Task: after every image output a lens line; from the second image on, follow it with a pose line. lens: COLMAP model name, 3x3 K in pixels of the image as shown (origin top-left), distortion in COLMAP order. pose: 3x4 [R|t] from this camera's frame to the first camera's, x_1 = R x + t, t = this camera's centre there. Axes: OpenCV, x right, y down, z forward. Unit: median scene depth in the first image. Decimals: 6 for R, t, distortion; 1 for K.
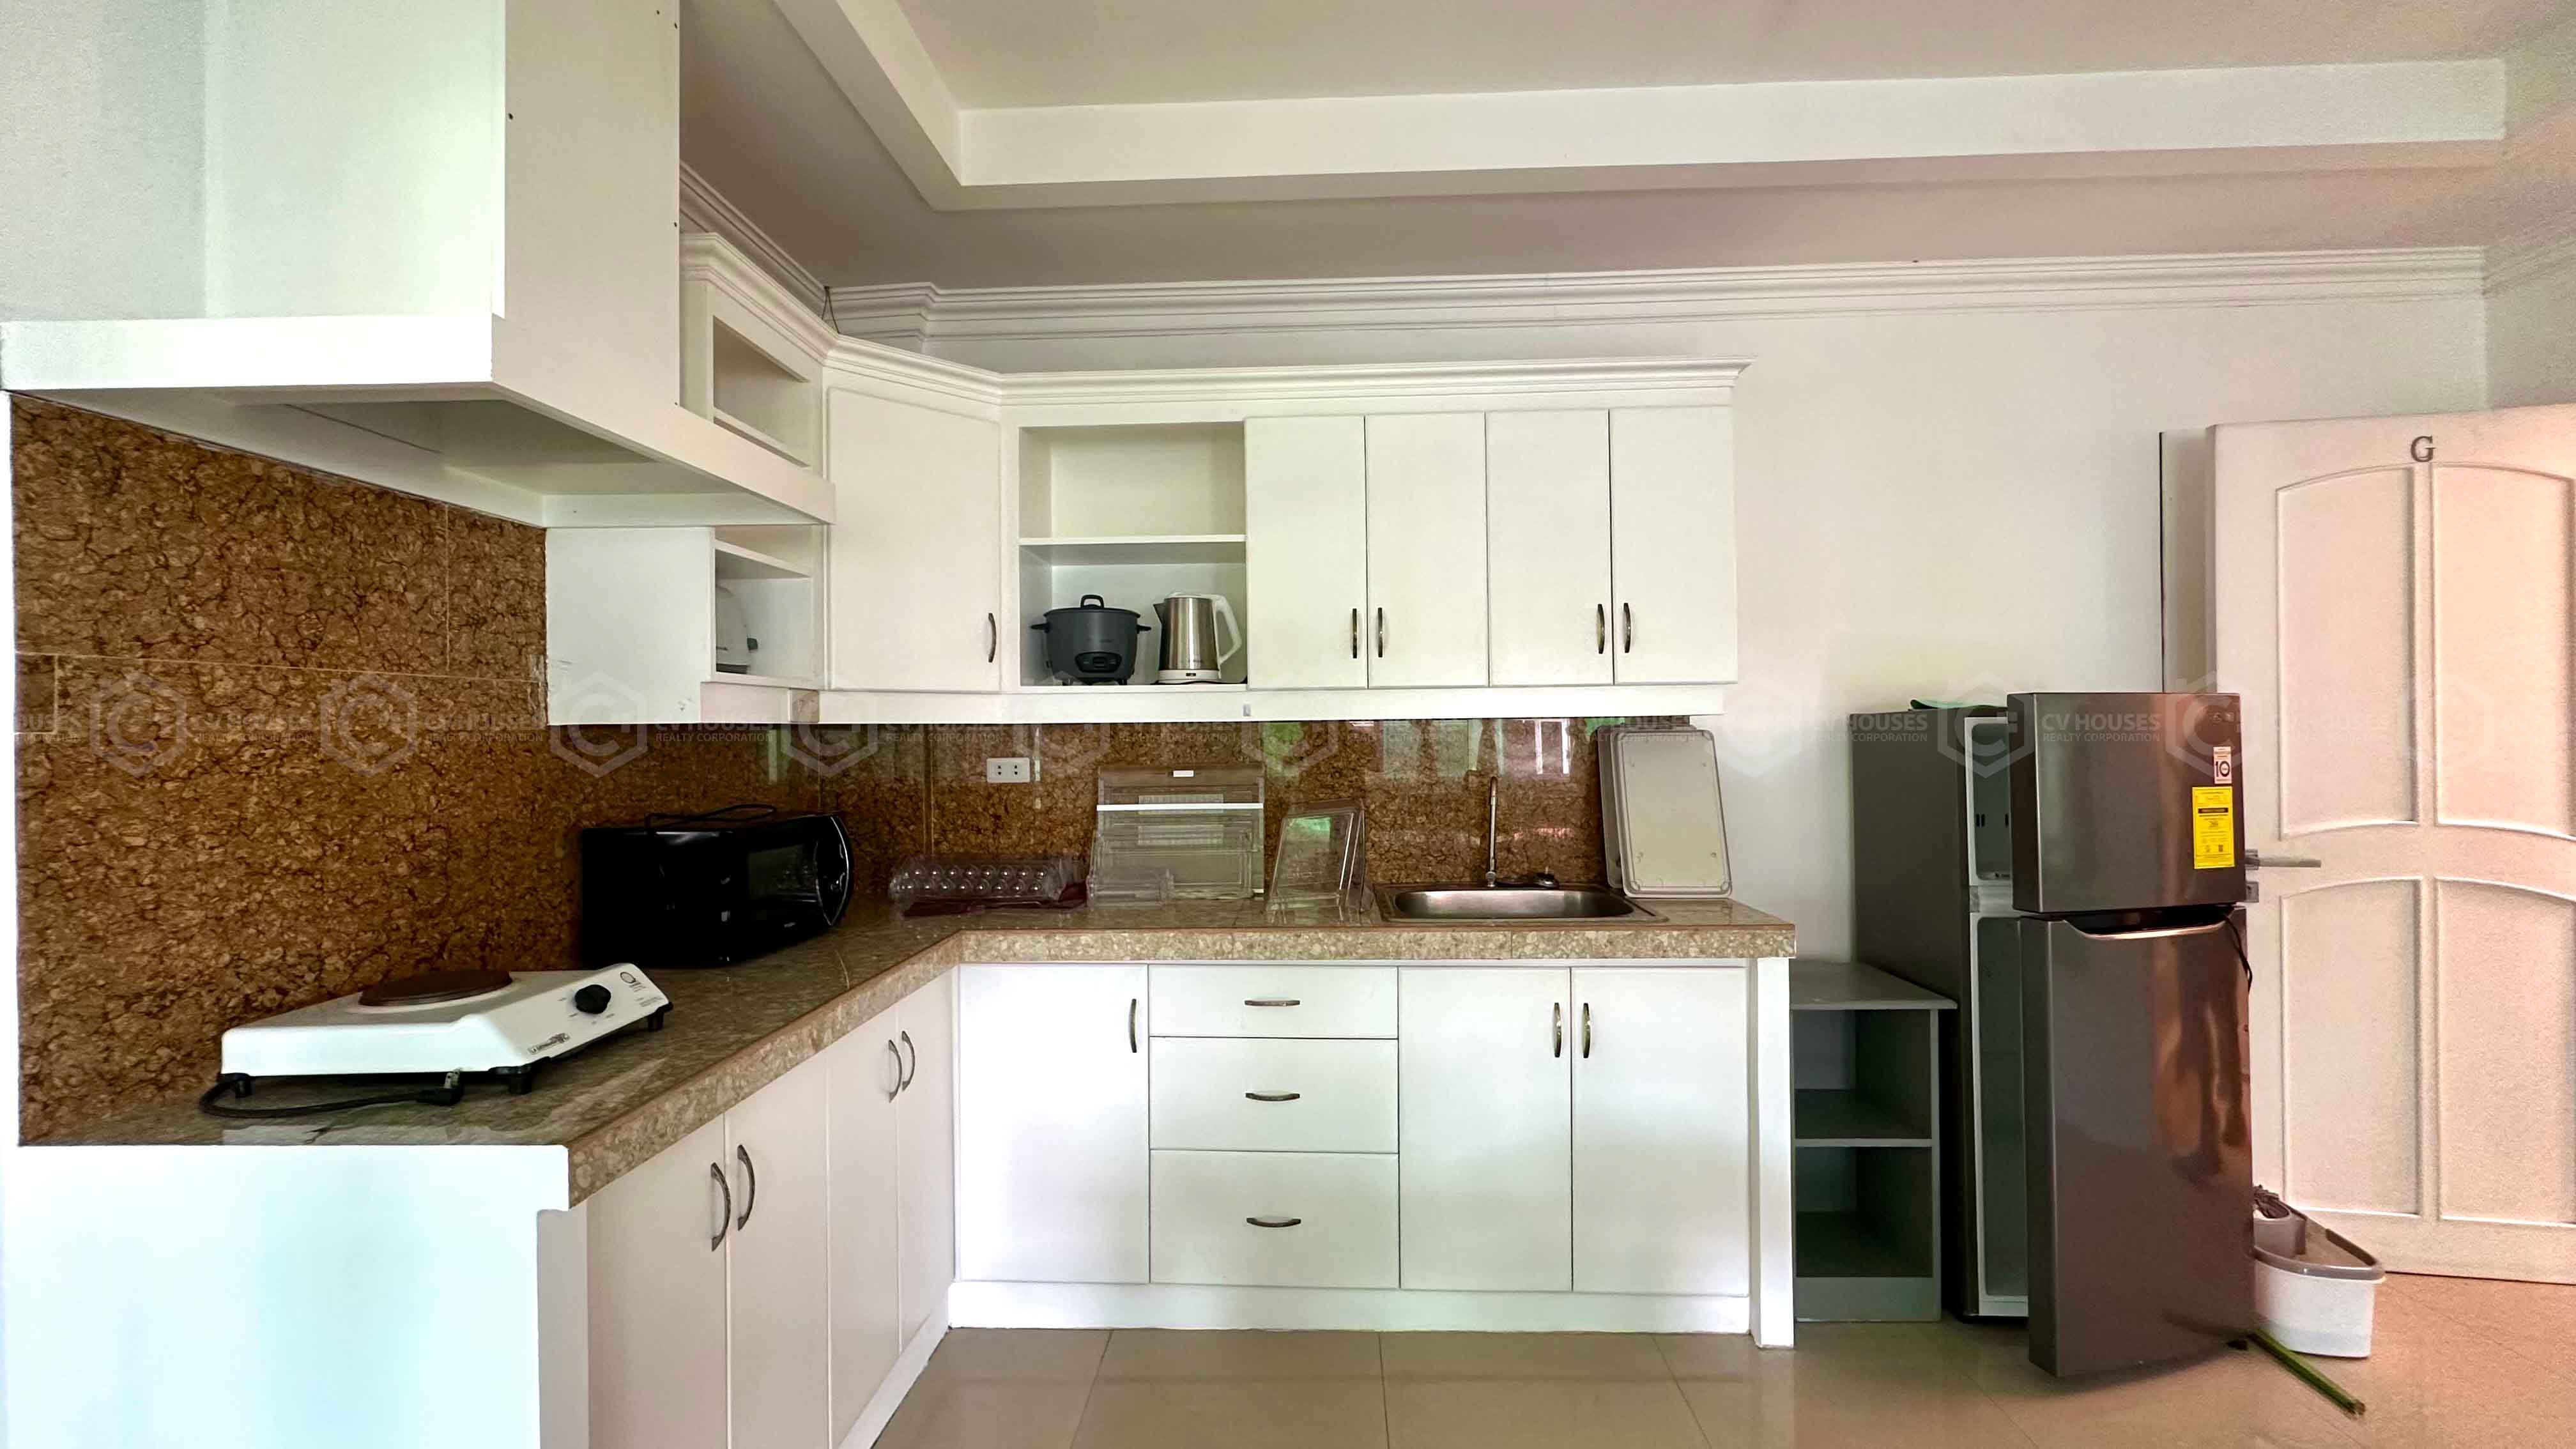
lens RADIAL K [[1035.2, 0, 1288.0], [0, 1035.2, 724.5], [0, 0, 1]] dist [-0.000328, -0.000019]
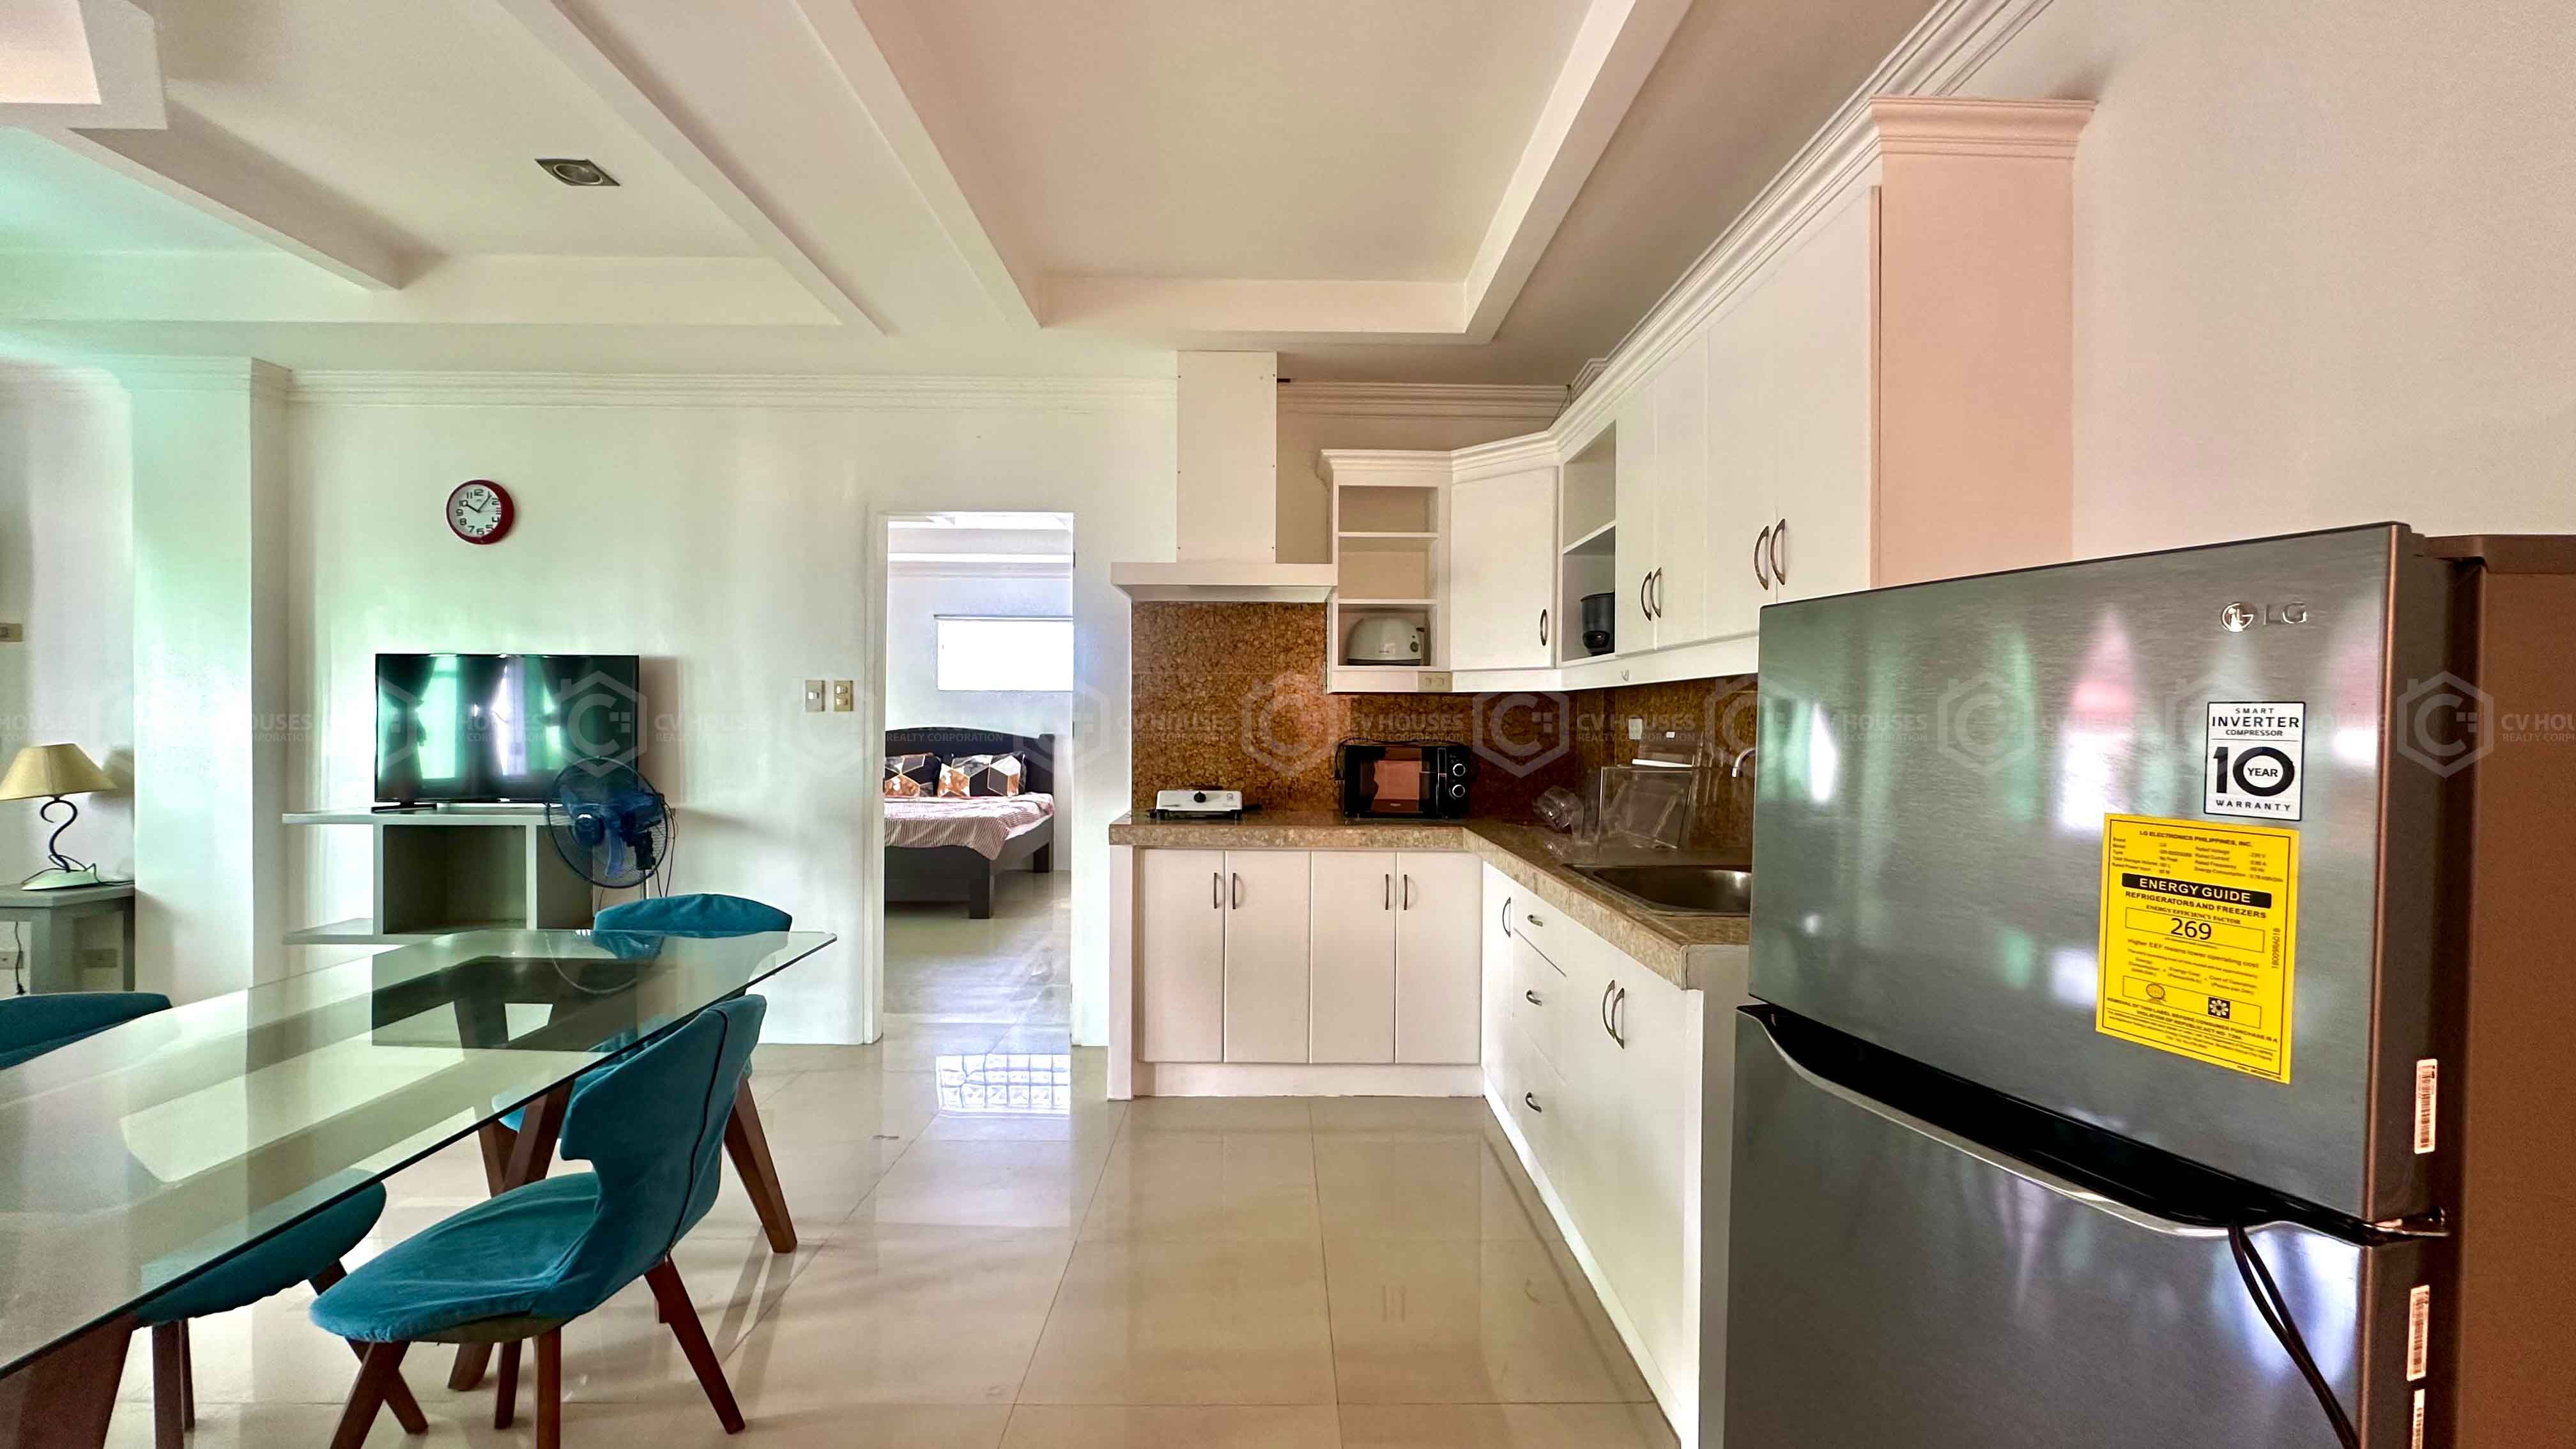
lens RADIAL K [[1035.2, 0, 1288.0], [0, 1035.2, 724.5], [0, 0, 1]] dist [-0.000328, -0.000019]
pose [[0.055281, 0.018026, -0.998308, 1.219414], [-0.001435, 0.999837, 0.017974, 0.022411], [0.998470, 0.000438, 0.055298, 0.681522]]
